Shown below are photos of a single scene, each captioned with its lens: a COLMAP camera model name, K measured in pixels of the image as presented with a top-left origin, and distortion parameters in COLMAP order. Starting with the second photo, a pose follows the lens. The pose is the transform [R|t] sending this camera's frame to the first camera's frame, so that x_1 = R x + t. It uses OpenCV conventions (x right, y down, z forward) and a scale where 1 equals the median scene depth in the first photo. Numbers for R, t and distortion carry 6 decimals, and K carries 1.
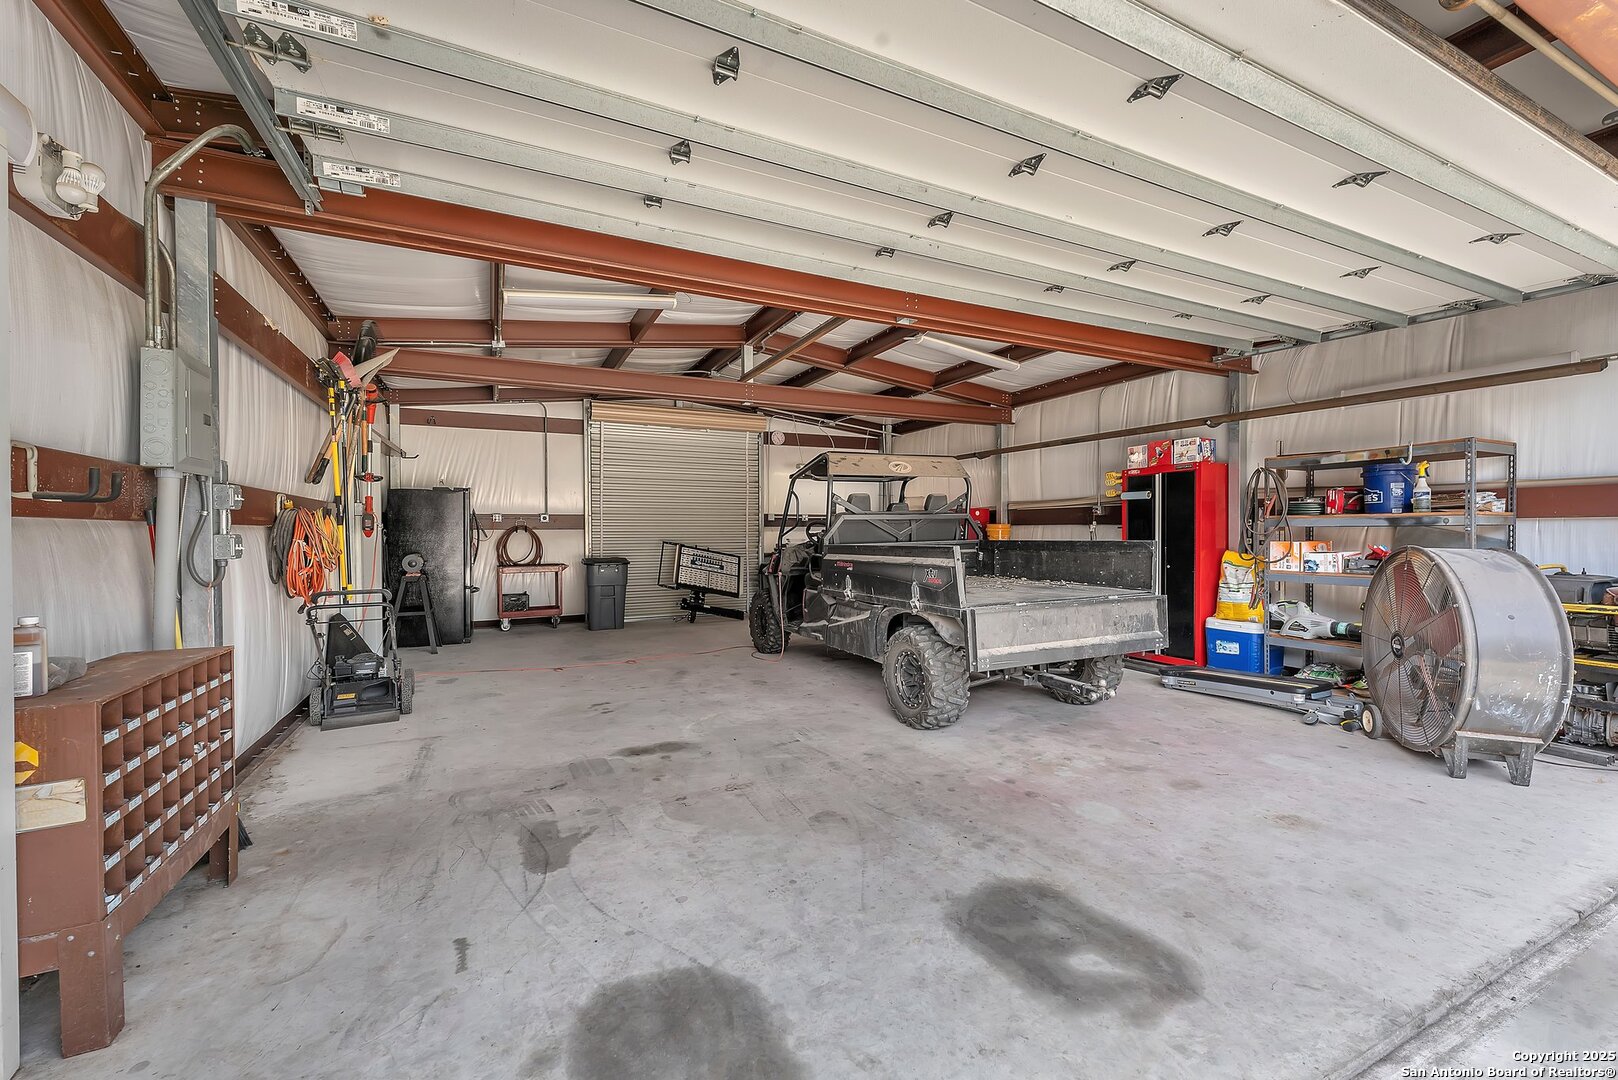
lens RADIAL K [[662.4, 0, 808.6], [0, 662.4, 533.9], [0, 0, 1]] dist [0.001426, 0.000169]
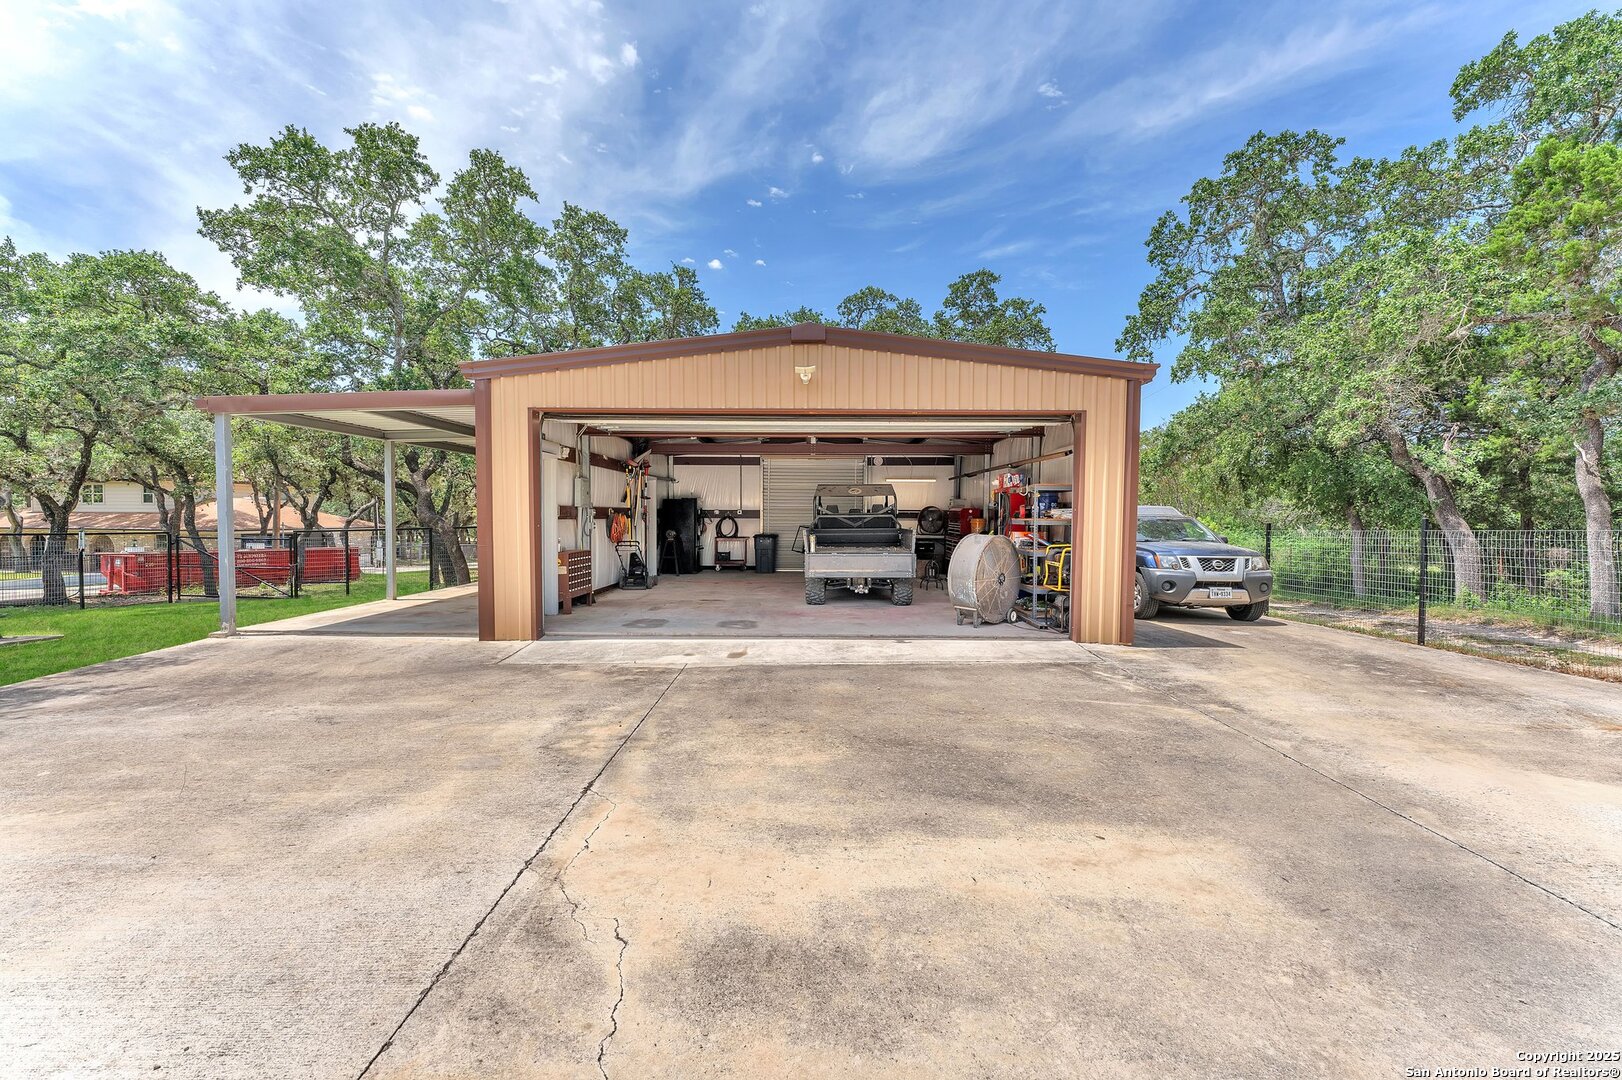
lens RADIAL K [[664.0, 0, 810.6], [0, 664.0, 533.9], [0, 0, 1]] dist [0.001426, 0.000169]
pose [[0.899577, 0.019149, -0.436342, 0.608958], [-0.009310, 0.999652, 0.024675, -0.011471], [0.436663, -0.018134, 0.899442, -0.597220]]
